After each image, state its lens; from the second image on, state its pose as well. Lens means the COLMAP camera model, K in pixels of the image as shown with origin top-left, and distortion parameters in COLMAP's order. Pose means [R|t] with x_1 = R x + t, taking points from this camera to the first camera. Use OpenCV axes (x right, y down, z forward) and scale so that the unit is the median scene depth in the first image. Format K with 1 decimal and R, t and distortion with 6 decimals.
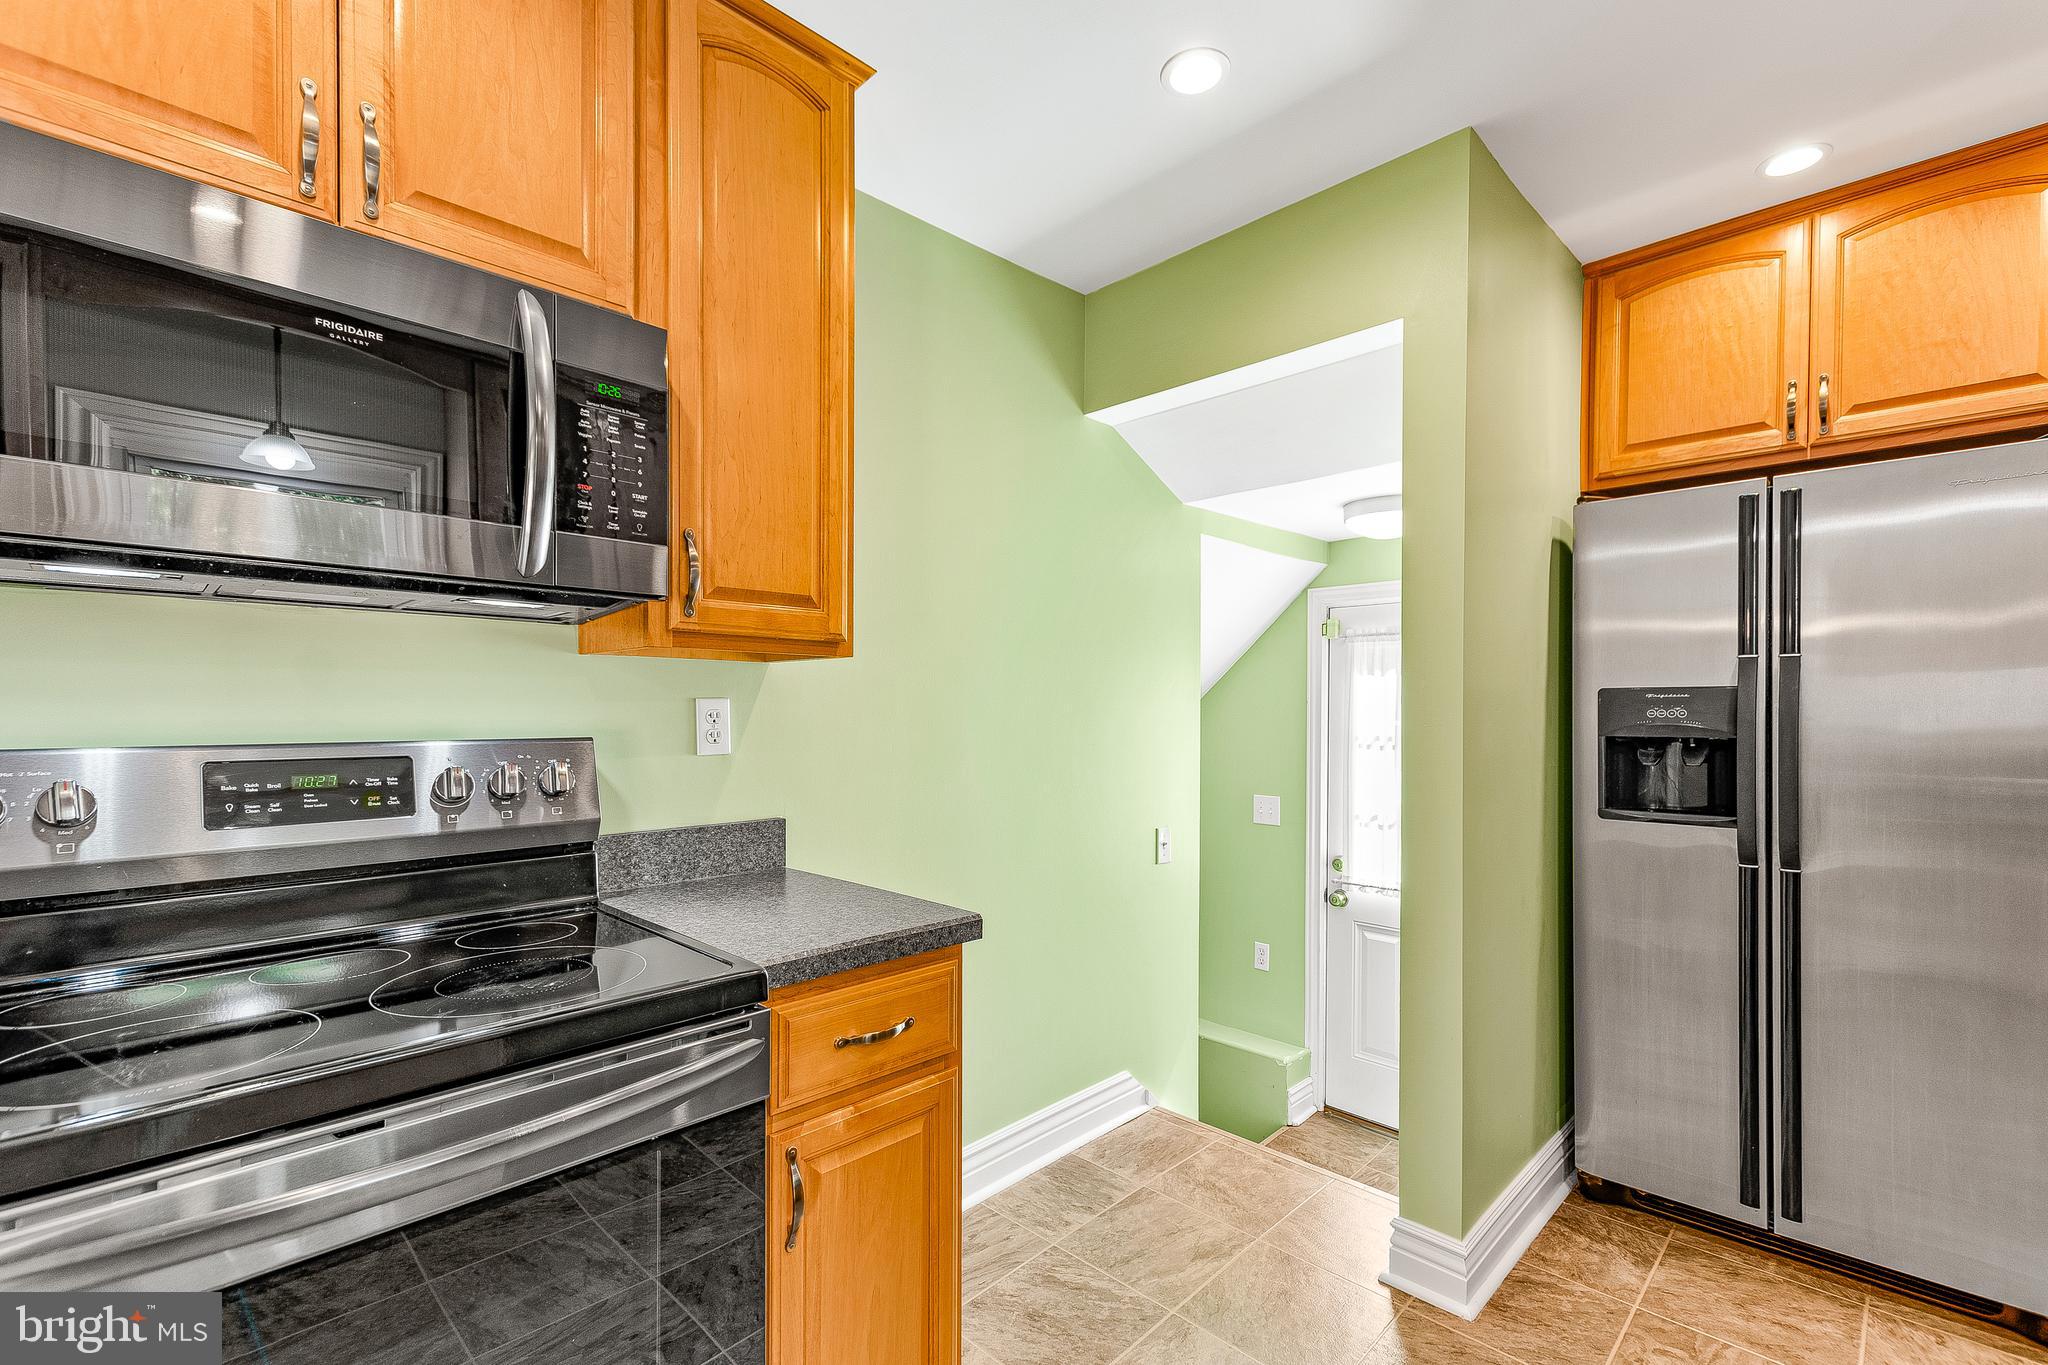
lens RADIAL K [[900.2, 0, 1022.0], [0, 900.2, 713.0], [0, 0, 1]] dist [0.010743, -0.000329]
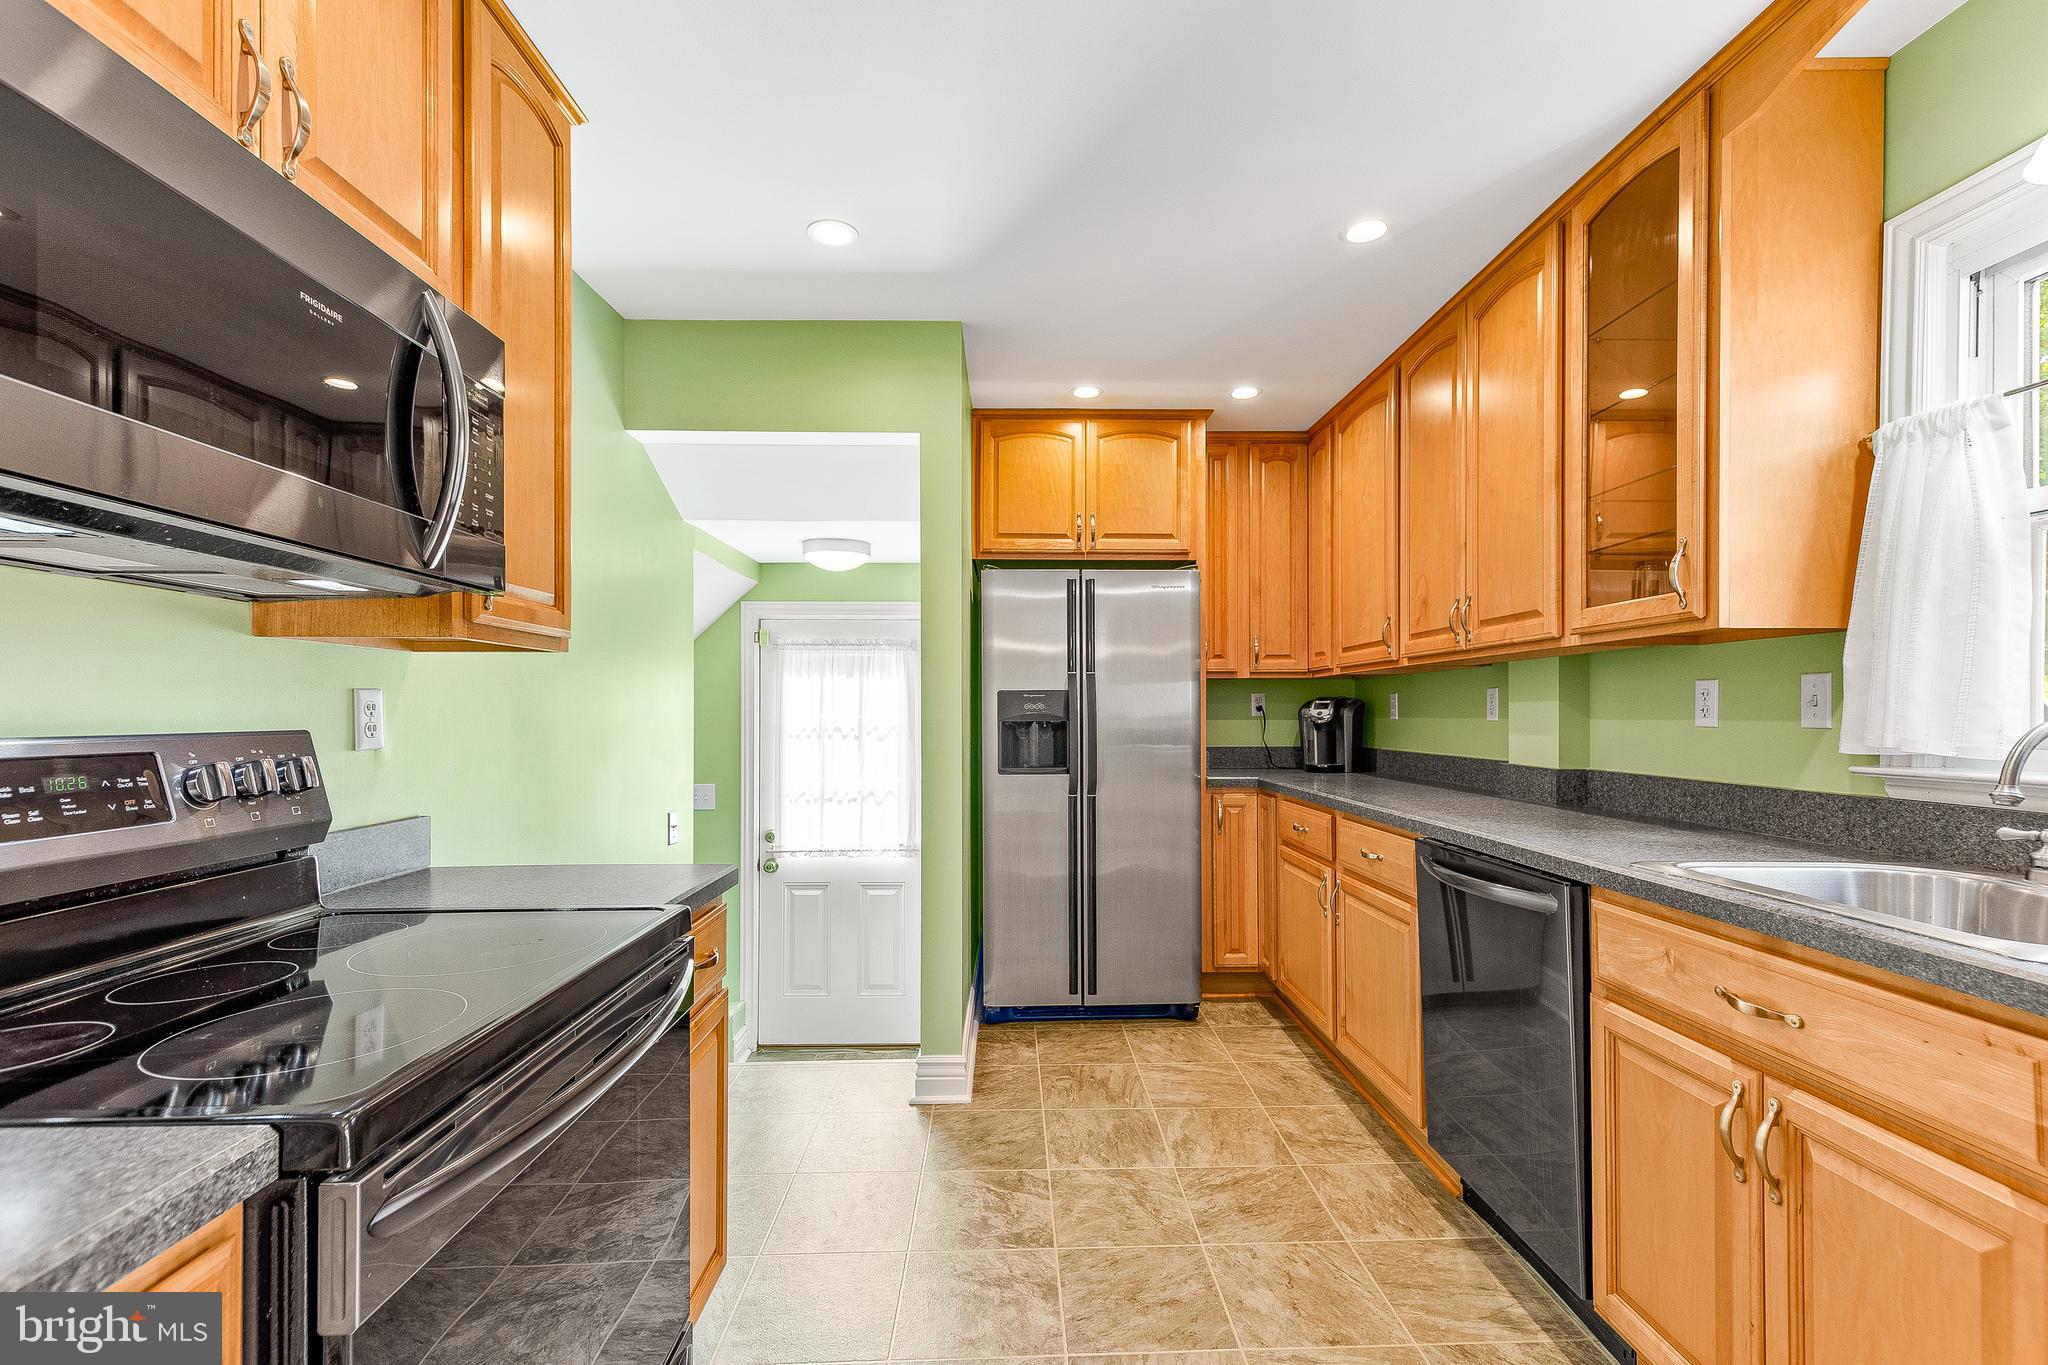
lens RADIAL K [[909.1, 0, 1021.1], [0, 909.1, 705.9], [0, 0, 1]] dist [0.012899, -0.001026]
pose [[0.695932, 0.000323, 0.718108, -0.488062], [0.006028, 0.999962, -0.006292, 0.009904], [-0.718083, 0.008707, 0.695903, -0.122525]]
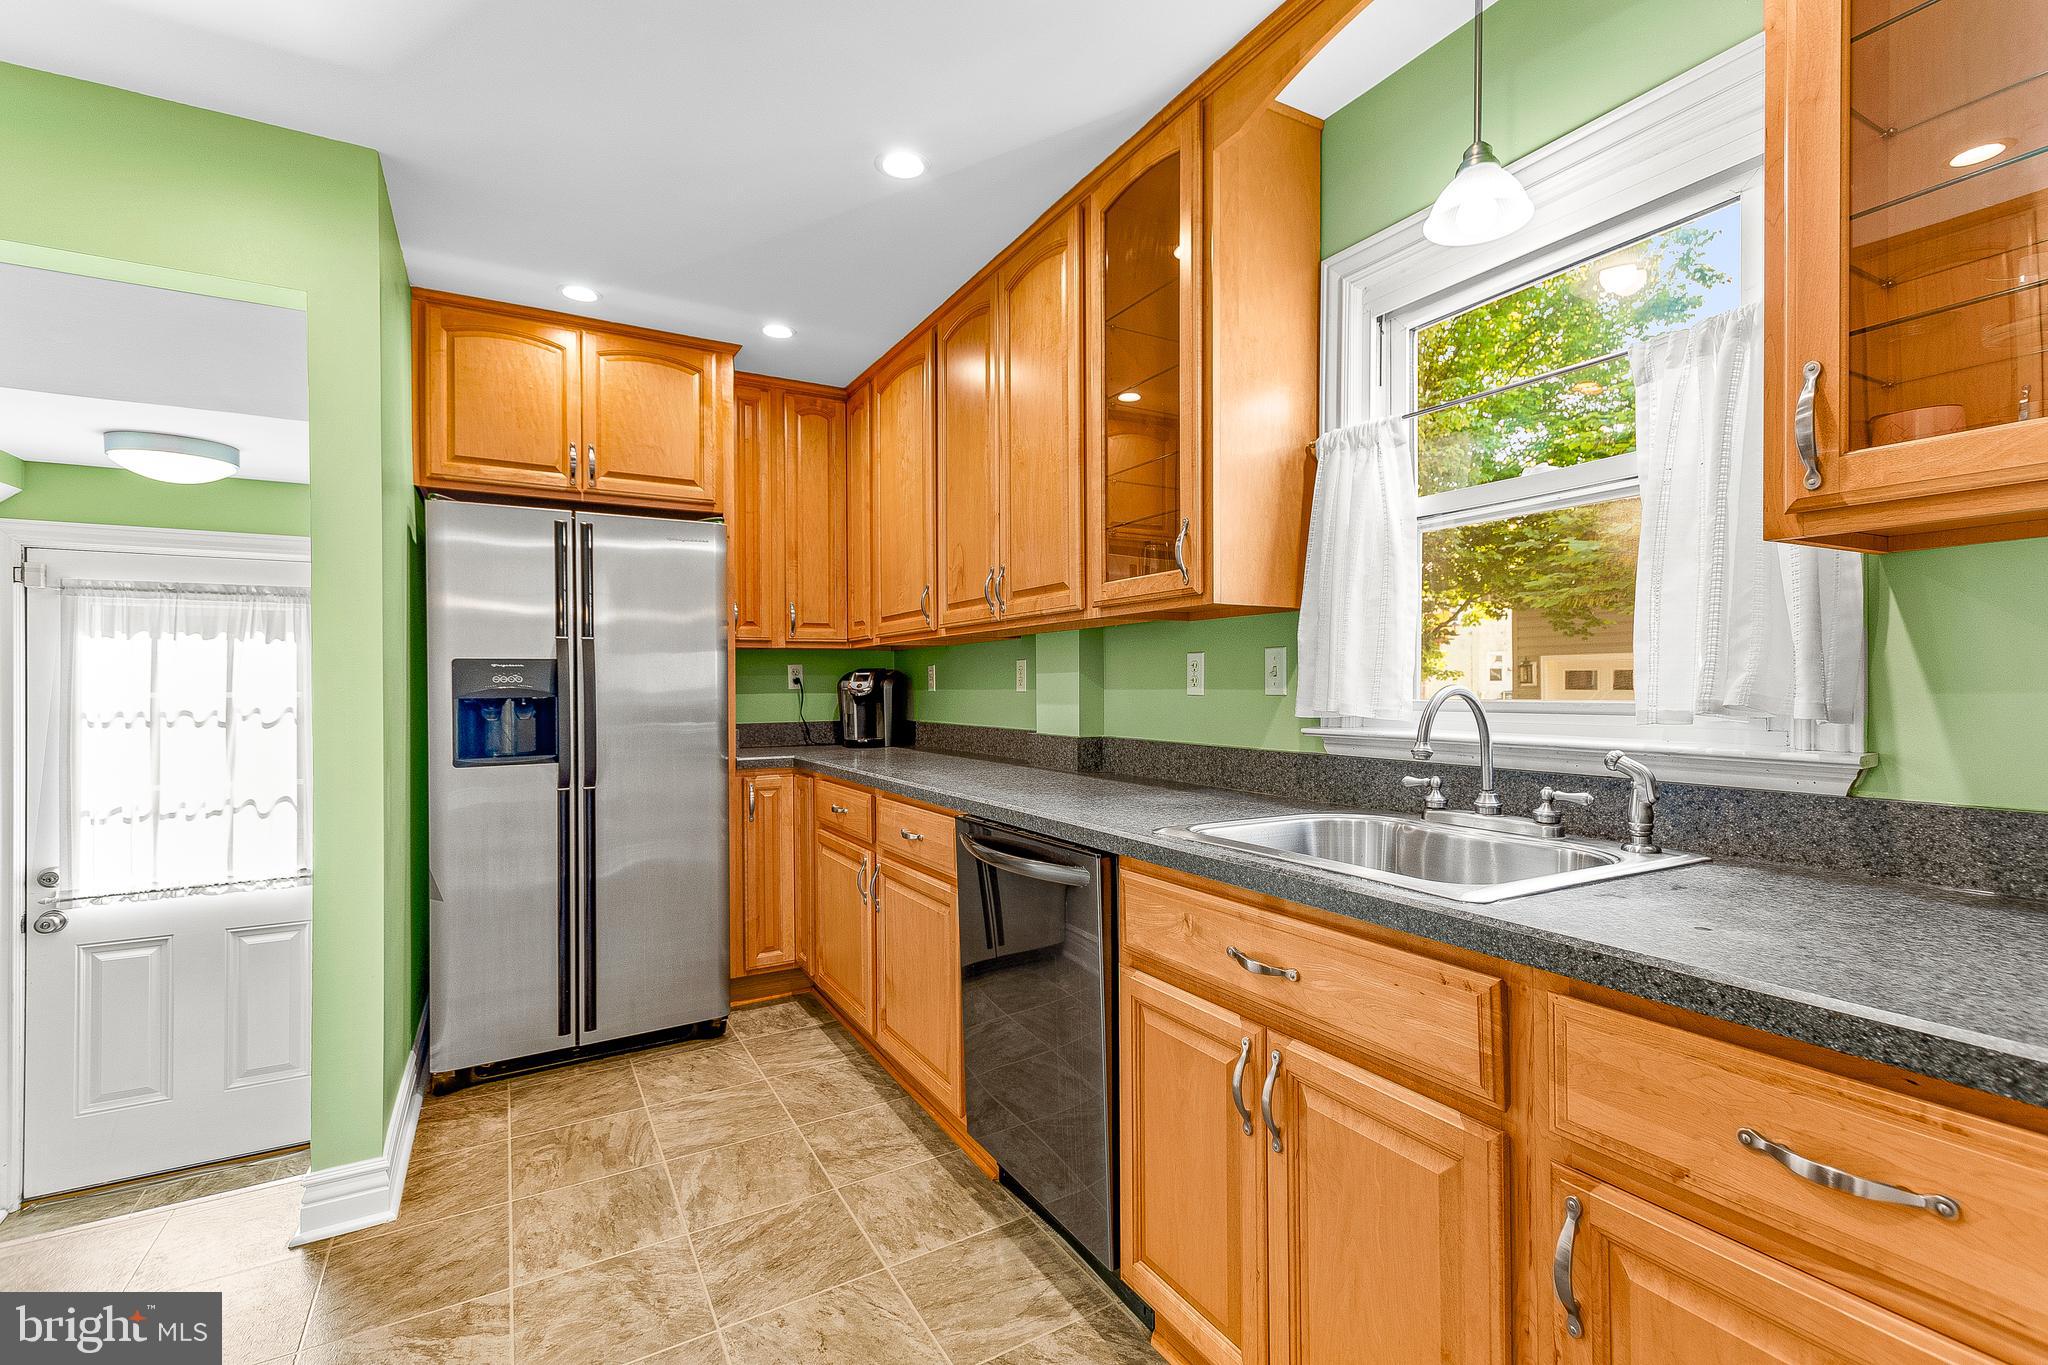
lens RADIAL K [[917.2, 0, 1042.1], [0, 917.2, 680.5], [0, 0, 1]] dist [0.016538, -0.000147]
pose [[0.255729, -0.002269, 0.966746, -0.364231], [0.011283, 0.999936, -0.000638, 0.011883], [-0.966683, 0.011071, 0.255738, -0.066553]]
